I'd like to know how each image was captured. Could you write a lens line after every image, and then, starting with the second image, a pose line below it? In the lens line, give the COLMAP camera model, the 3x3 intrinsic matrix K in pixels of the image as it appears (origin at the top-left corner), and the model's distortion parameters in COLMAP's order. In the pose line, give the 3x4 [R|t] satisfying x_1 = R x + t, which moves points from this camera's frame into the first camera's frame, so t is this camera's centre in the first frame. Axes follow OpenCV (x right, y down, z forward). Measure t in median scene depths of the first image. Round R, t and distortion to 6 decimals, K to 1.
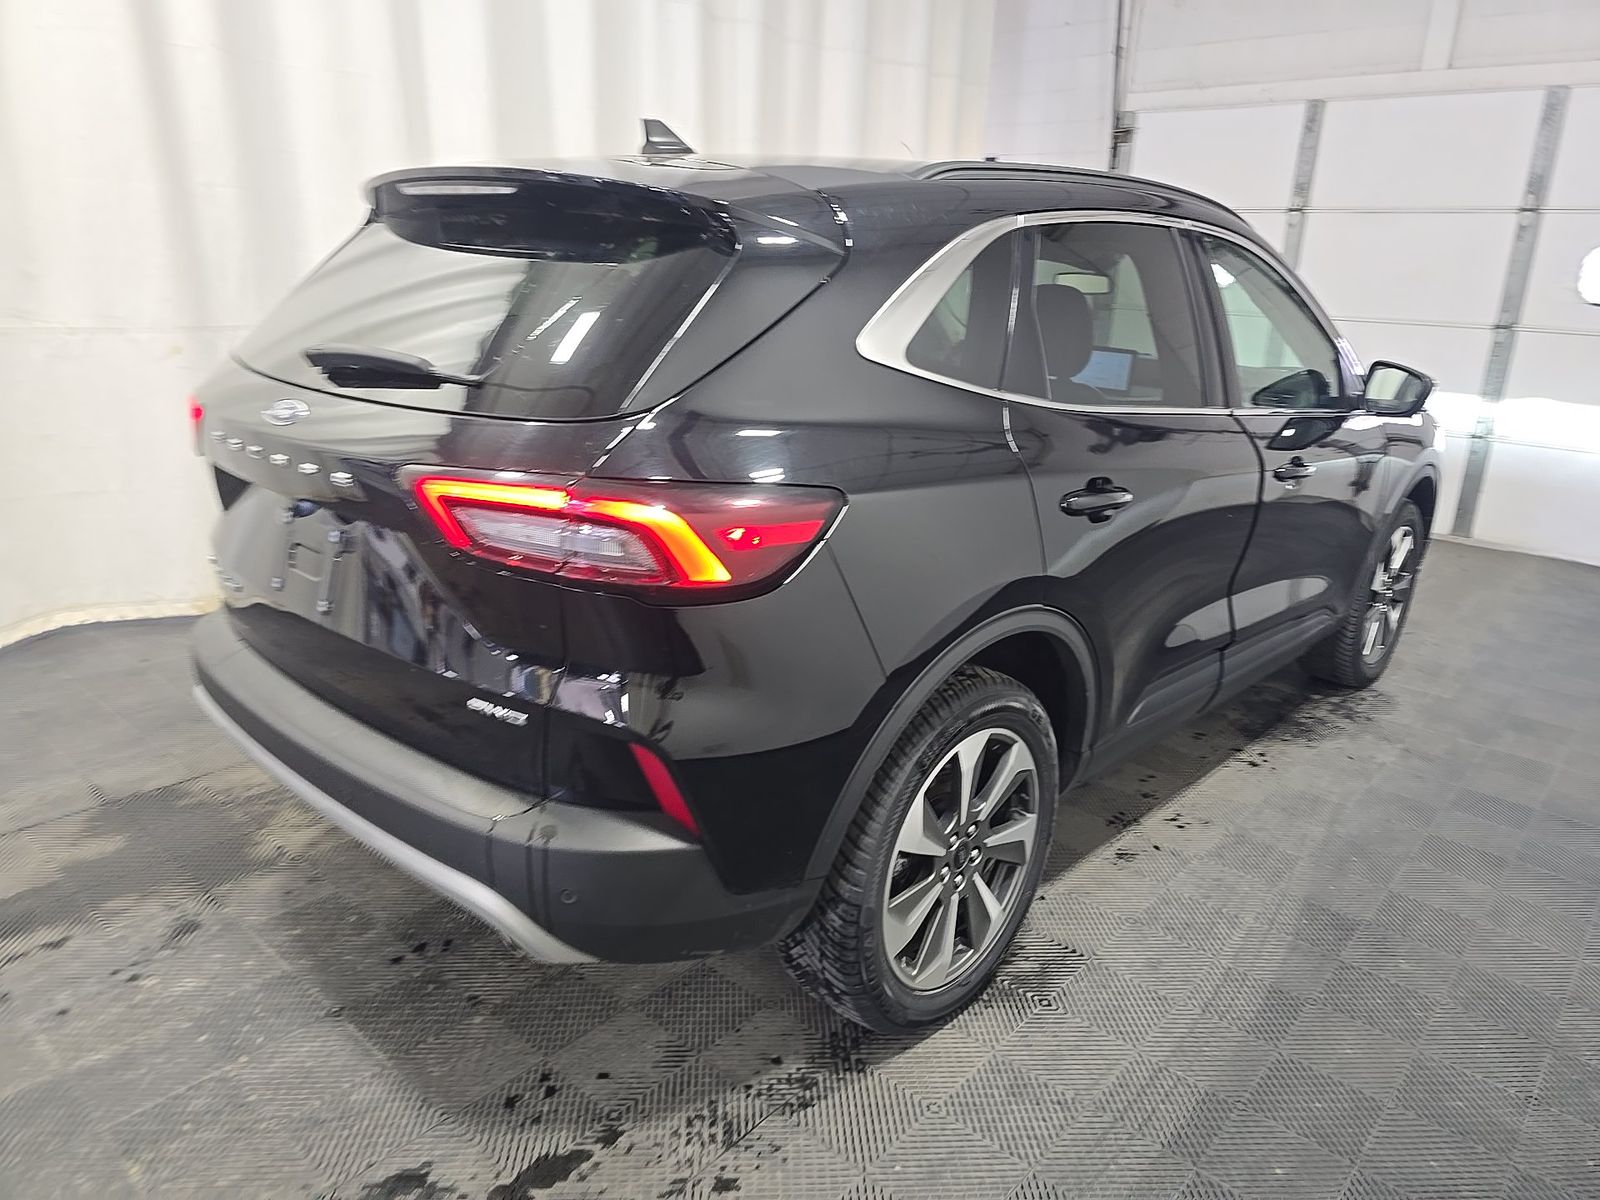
lens RADIAL K [[1111.7, 0, 854.8], [0, 1111.7, 600.2], [0, 0, 1]] dist [-0.003218, -0.003343]
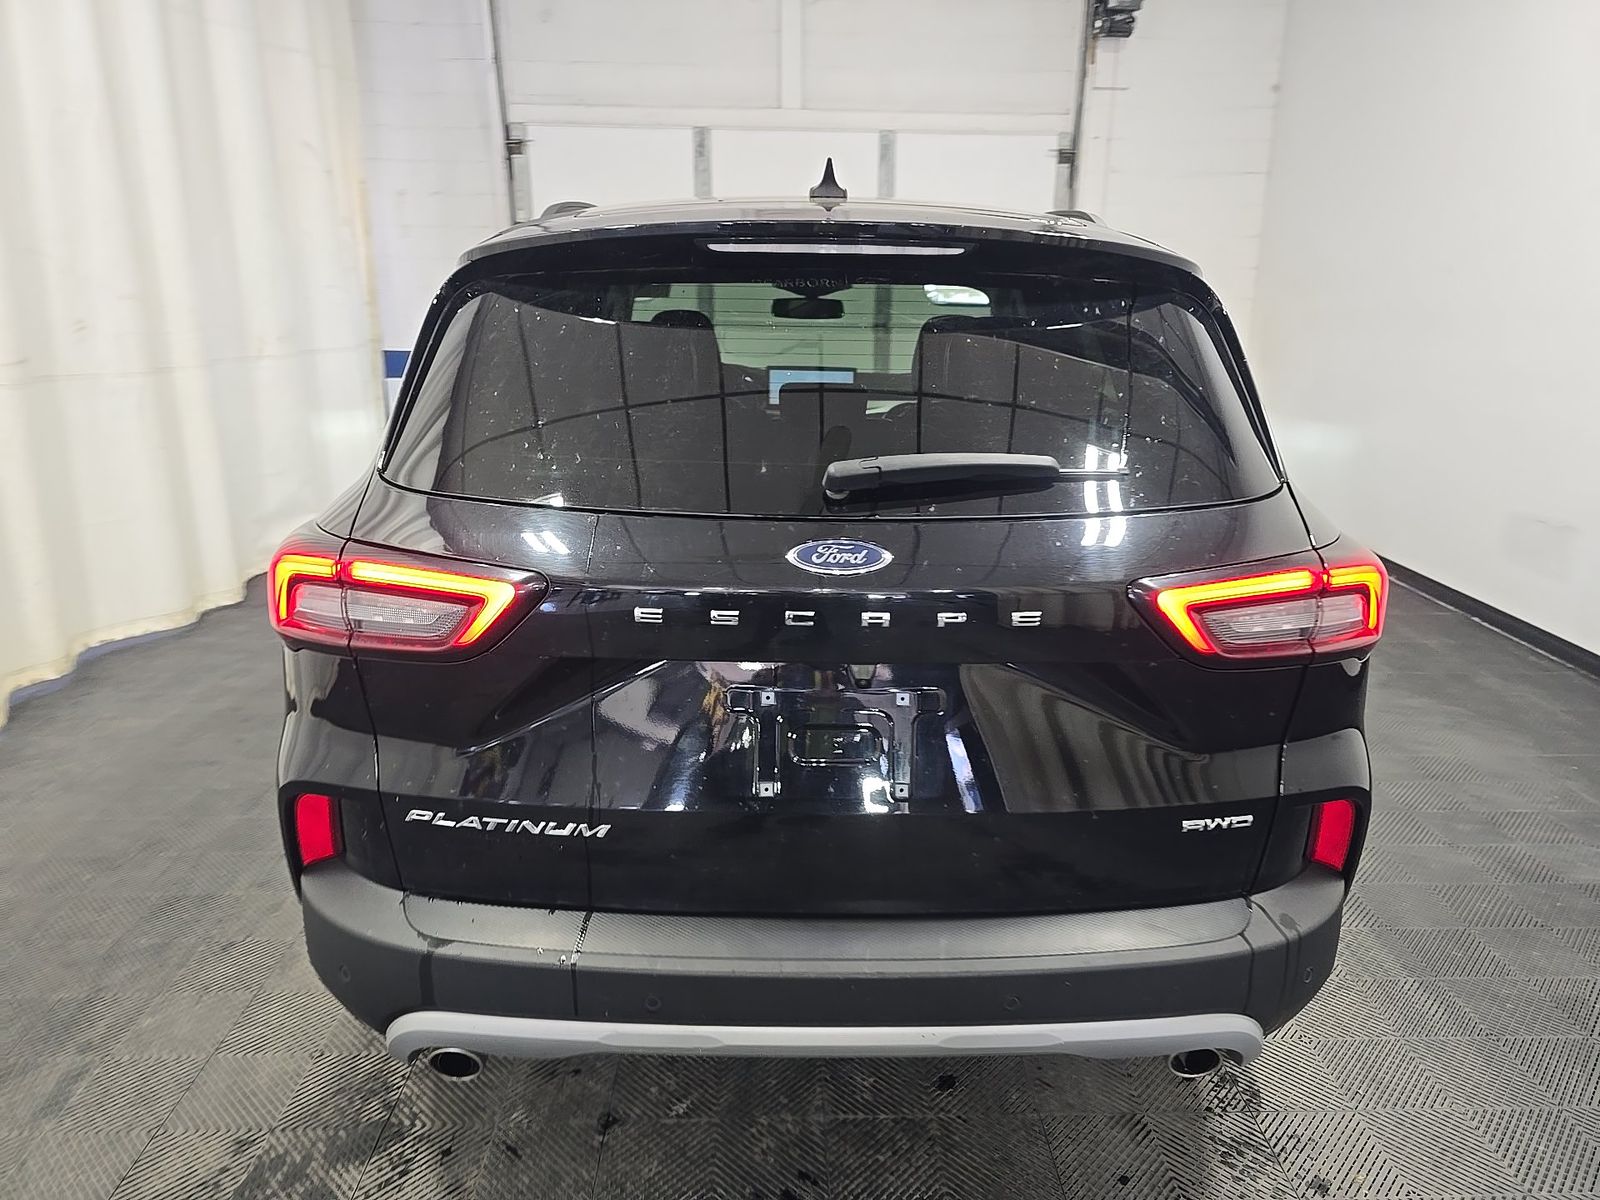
lens RADIAL K [[1100.8, 0, 800.0], [0, 1100.8, 600.0], [0, 0, 1]] dist [0.024840, -0.001241]
pose [[0.720846, -0.213606, 0.659358, -0.352975], [0.210389, 0.973873, 0.085487, -0.072063], [-0.660391, 0.077099, 0.746953, 0.163148]]
